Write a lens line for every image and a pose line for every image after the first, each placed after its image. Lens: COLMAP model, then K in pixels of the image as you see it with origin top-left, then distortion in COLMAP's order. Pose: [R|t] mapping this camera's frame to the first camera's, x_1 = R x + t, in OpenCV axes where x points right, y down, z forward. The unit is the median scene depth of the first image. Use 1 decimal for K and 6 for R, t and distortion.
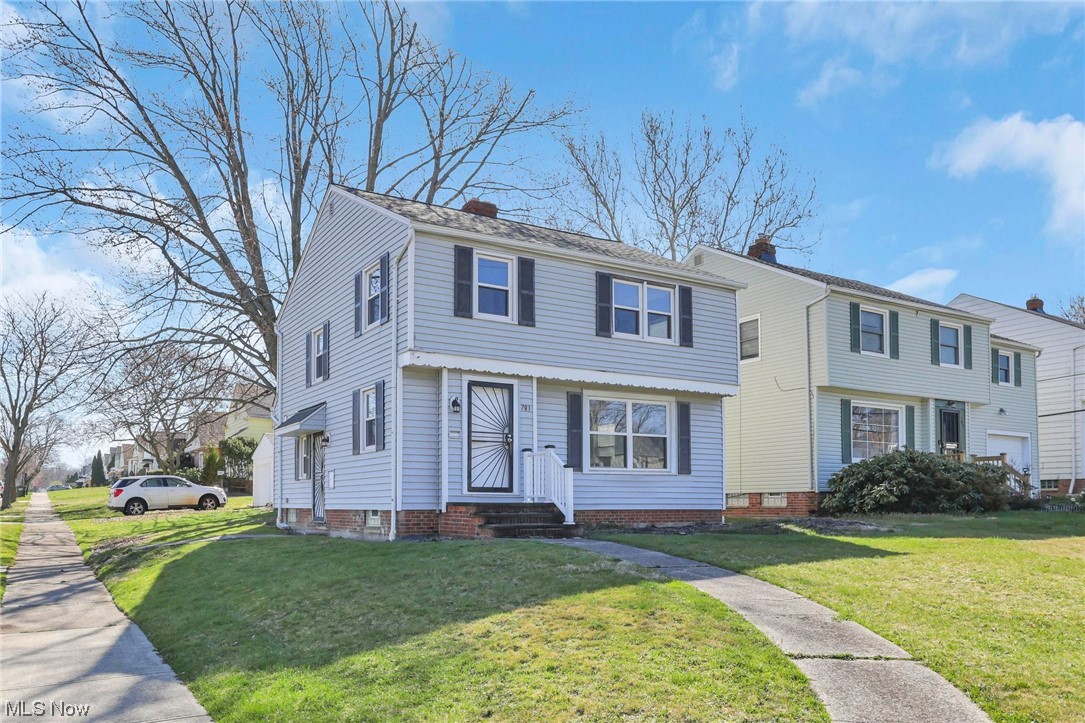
lens RADIAL K [[486.3, 0, 470.4], [0, 486.3, 359.2], [0, 0, 1]] dist [-0.000439, -0.000024]
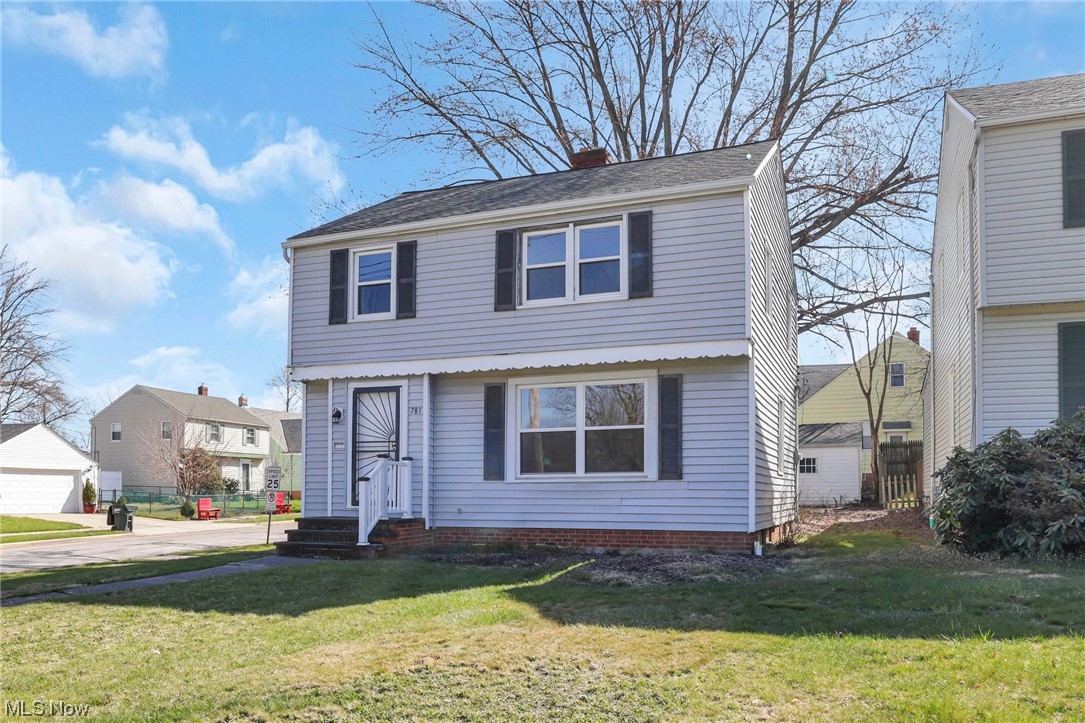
lens RADIAL K [[558.3, 0, 647.7], [0, 558.3, 348.4], [0, 0, 1]] dist [-0.004793, -0.000293]
pose [[0.826409, -0.144272, -0.544274, 0.971129], [0.153919, 0.987684, -0.028102, 0.077521], [0.541625, -0.060550, 0.838437, 0.365009]]
